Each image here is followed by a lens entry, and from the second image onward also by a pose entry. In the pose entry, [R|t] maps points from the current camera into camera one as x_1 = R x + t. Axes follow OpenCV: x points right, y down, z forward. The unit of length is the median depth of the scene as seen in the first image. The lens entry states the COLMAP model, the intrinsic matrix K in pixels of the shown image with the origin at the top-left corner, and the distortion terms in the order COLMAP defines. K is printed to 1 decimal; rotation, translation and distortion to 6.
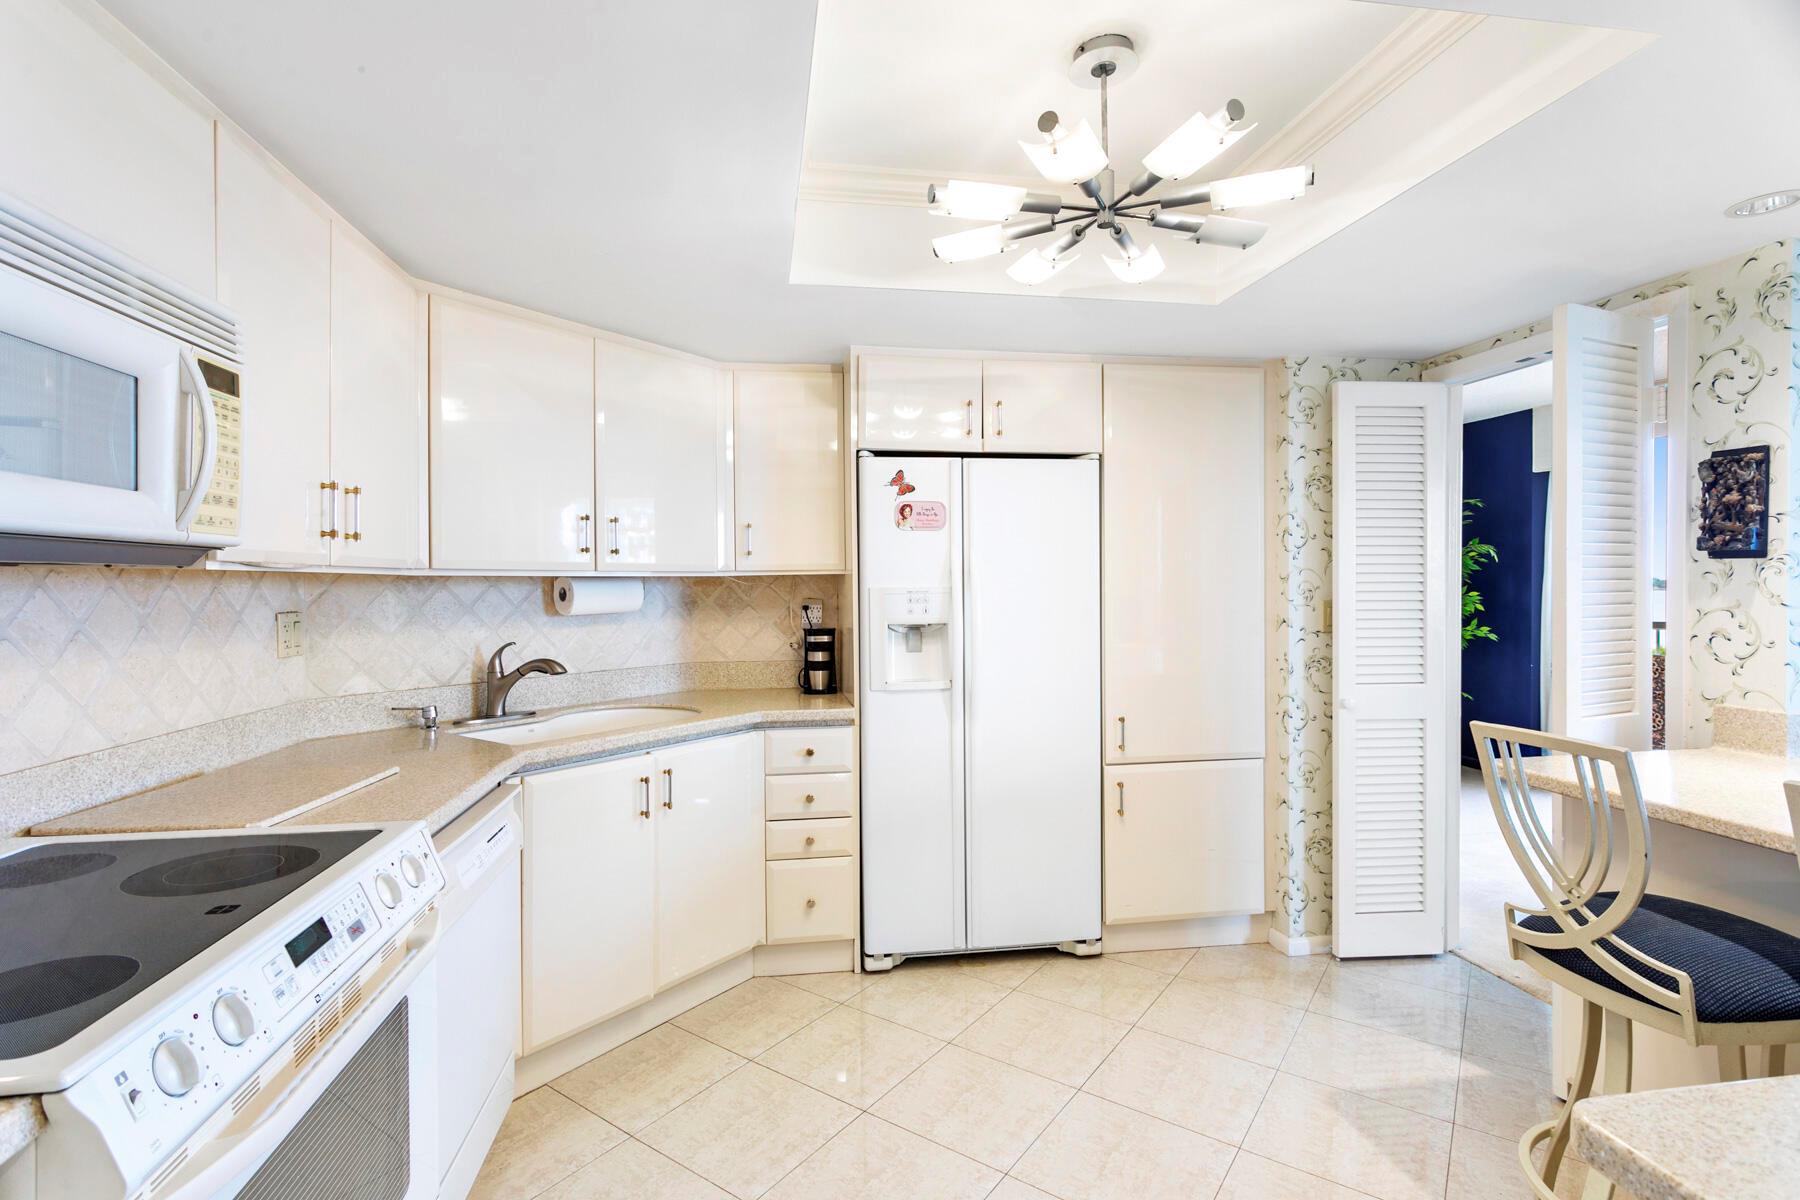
lens RADIAL K [[871.1, 0, 881.6], [0, 871.1, 596.5], [0, 0, 1]] dist [0.000746, 0.001803]
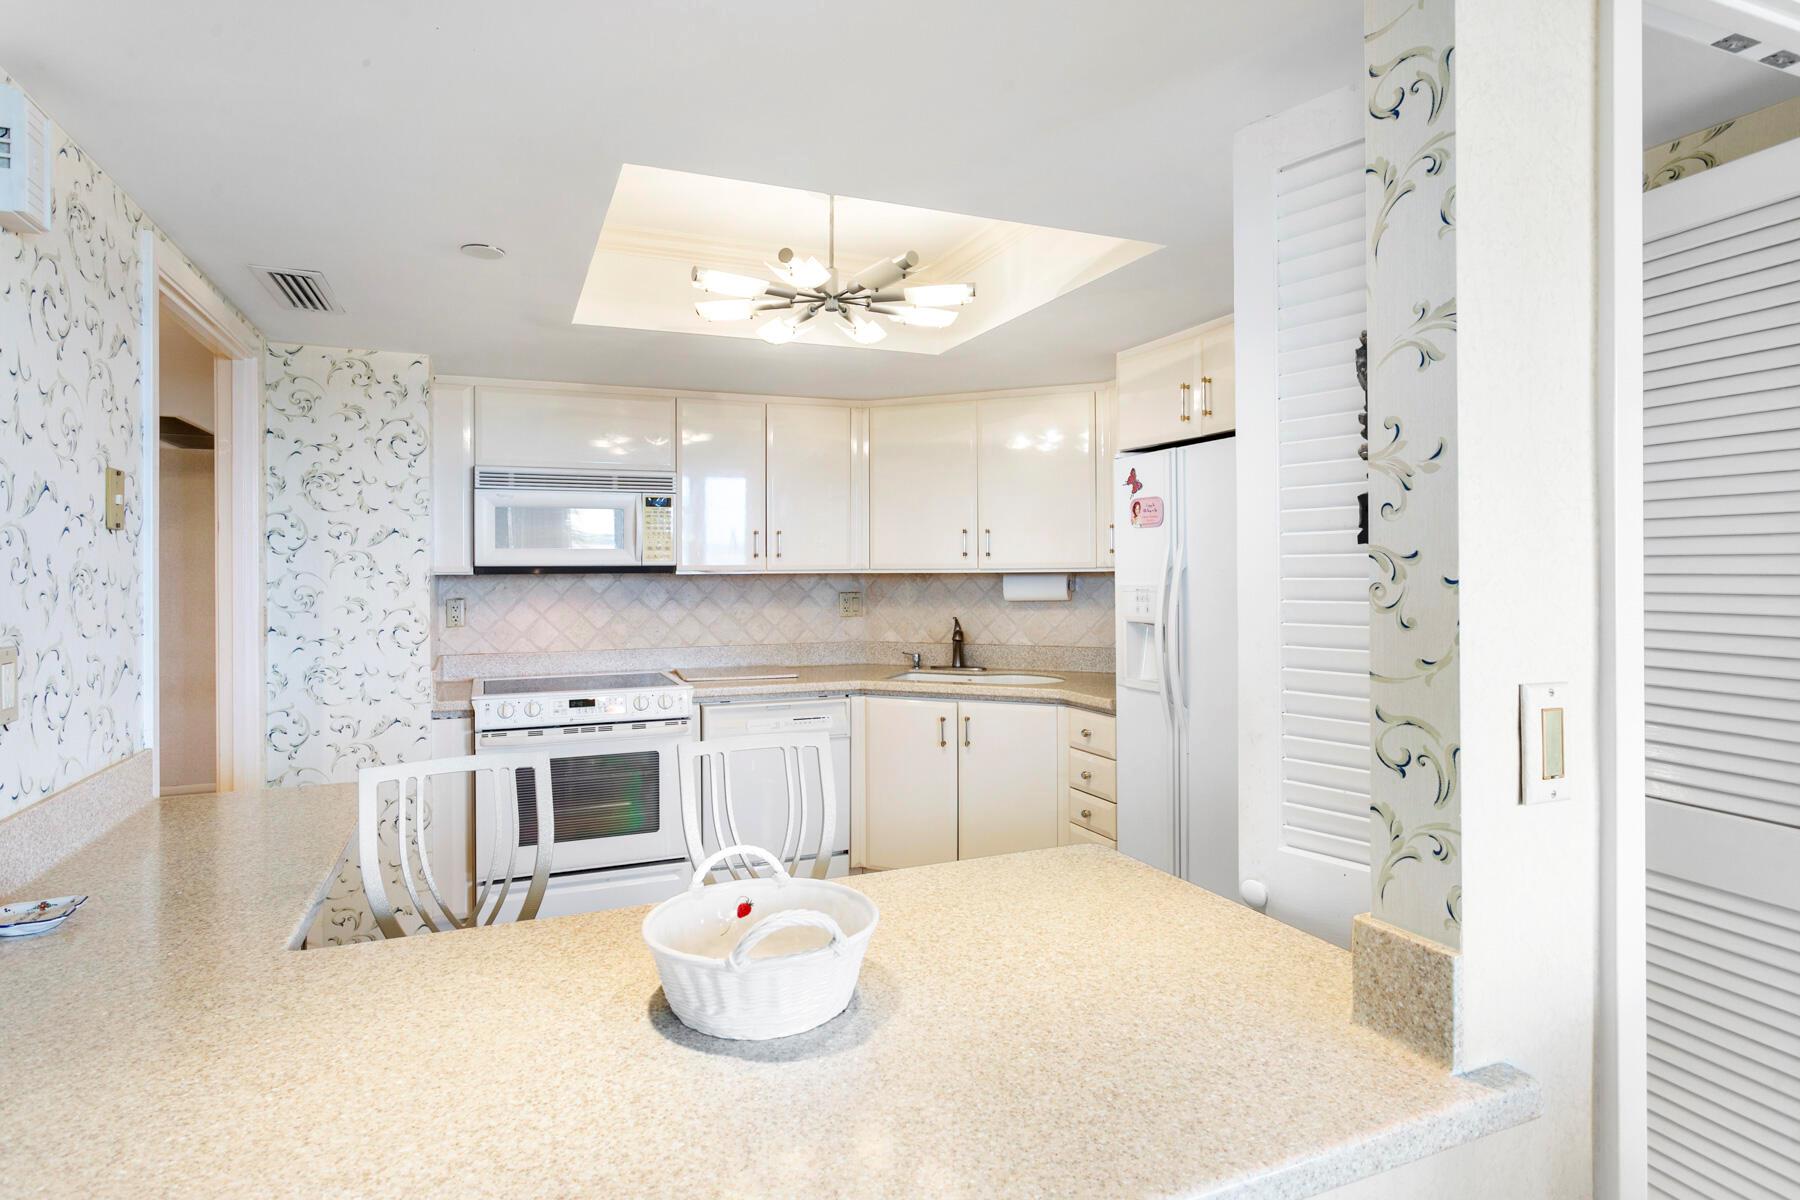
lens RADIAL K [[928.3, 0, 871.6], [0, 928.3, 566.8], [0, 0, 1]] dist [-0.000307, -0.000244]
pose [[0.237391, -0.000290, -0.971414, 0.990790], [-0.010133, 0.999945, -0.002774, -0.025474], [0.971361, 0.010502, 0.237374, 0.453995]]
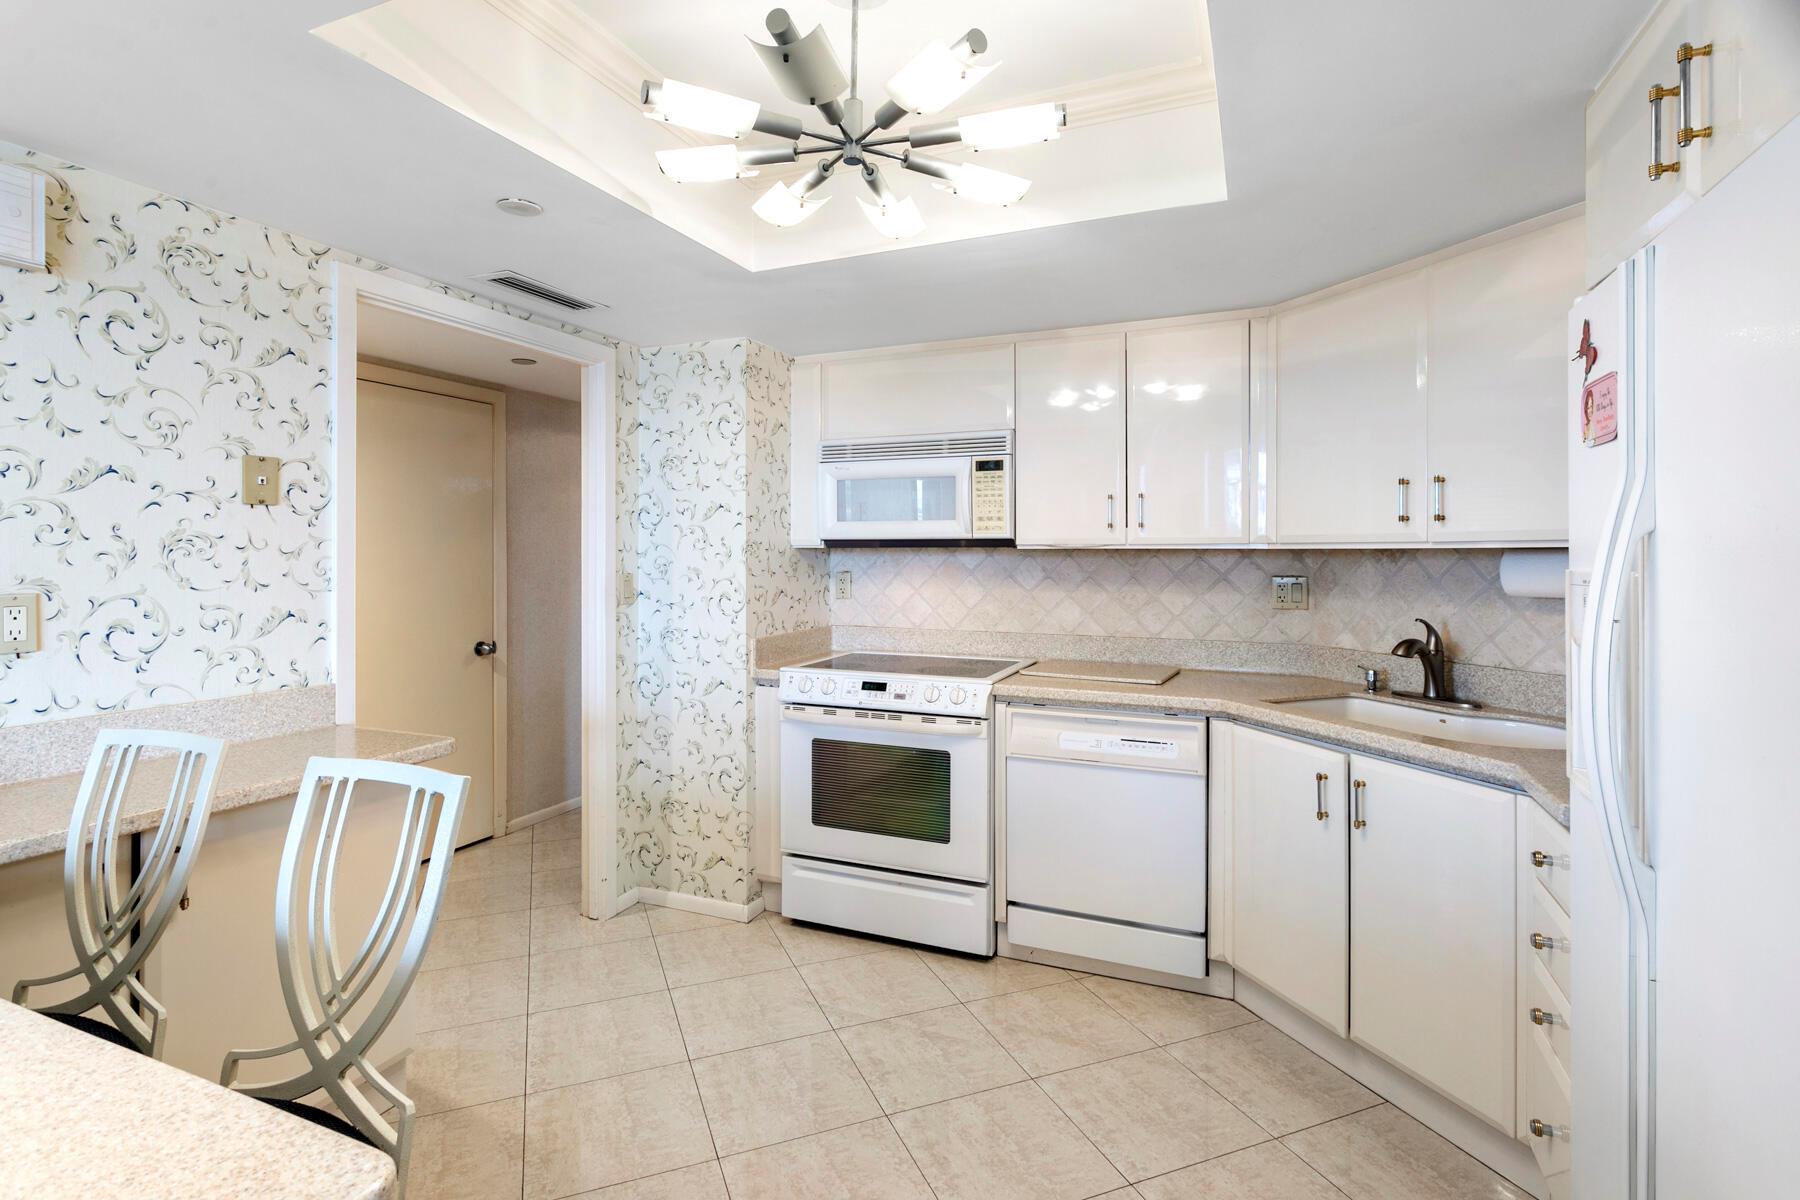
lens RADIAL K [[860.8, 0, 894.7], [0, 860.8, 554.8], [0, 0, 1]] dist [-0.000105, 0.000473]
pose [[-0.520543, 0.006564, -0.853810, 0.609196], [-0.011358, 0.999829, 0.014612, -0.021823], [0.853760, 0.017304, -0.520380, 0.926331]]
